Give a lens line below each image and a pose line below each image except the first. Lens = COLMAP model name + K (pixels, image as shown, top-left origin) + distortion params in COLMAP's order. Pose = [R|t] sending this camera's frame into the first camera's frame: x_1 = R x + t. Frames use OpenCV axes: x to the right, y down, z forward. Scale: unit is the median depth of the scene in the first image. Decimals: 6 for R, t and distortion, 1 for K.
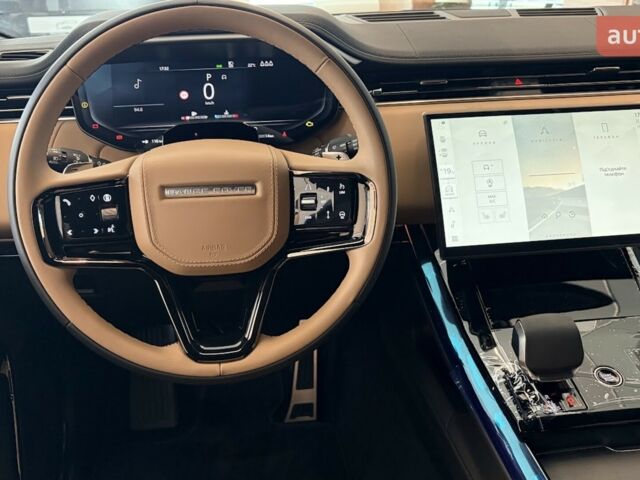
lens RADIAL K [[654.6, 0, 320.0], [0, 654.6, 240.0], [0, 0, 1]] dist [0.139607, -0.420987]
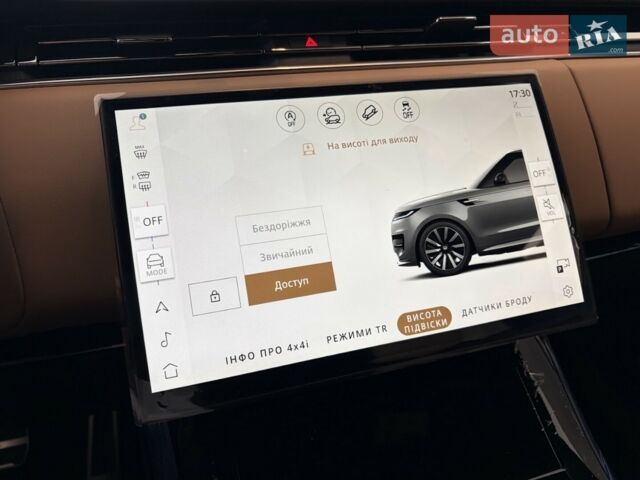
lens RADIAL K [[508.3, 0, 320.0], [0, 508.3, 240.0], [0, 0, 1]] dist [0.002619, -0.002444]
pose [[0.986716, -0.066718, 0.148125, 0.258546], [0.061757, 0.997373, 0.037849, -0.098218], [-0.150261, -0.028198, 0.988244, 0.635036]]
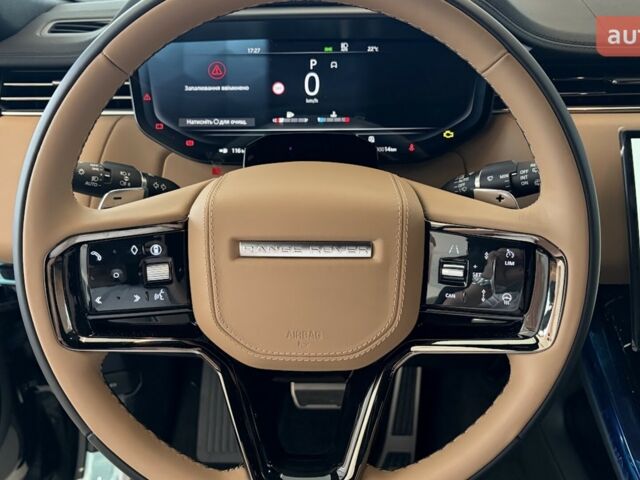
lens RADIAL K [[654.6, 0, 320.0], [0, 654.6, 240.0], [0, 0, 1]] dist [0.139607, -0.420987]
pose [[0.988618, 0.071267, -0.132495, -0.053034], [-0.064066, 0.996268, 0.057842, -0.099998], [0.136123, -0.048695, 0.989494, 0.284097]]
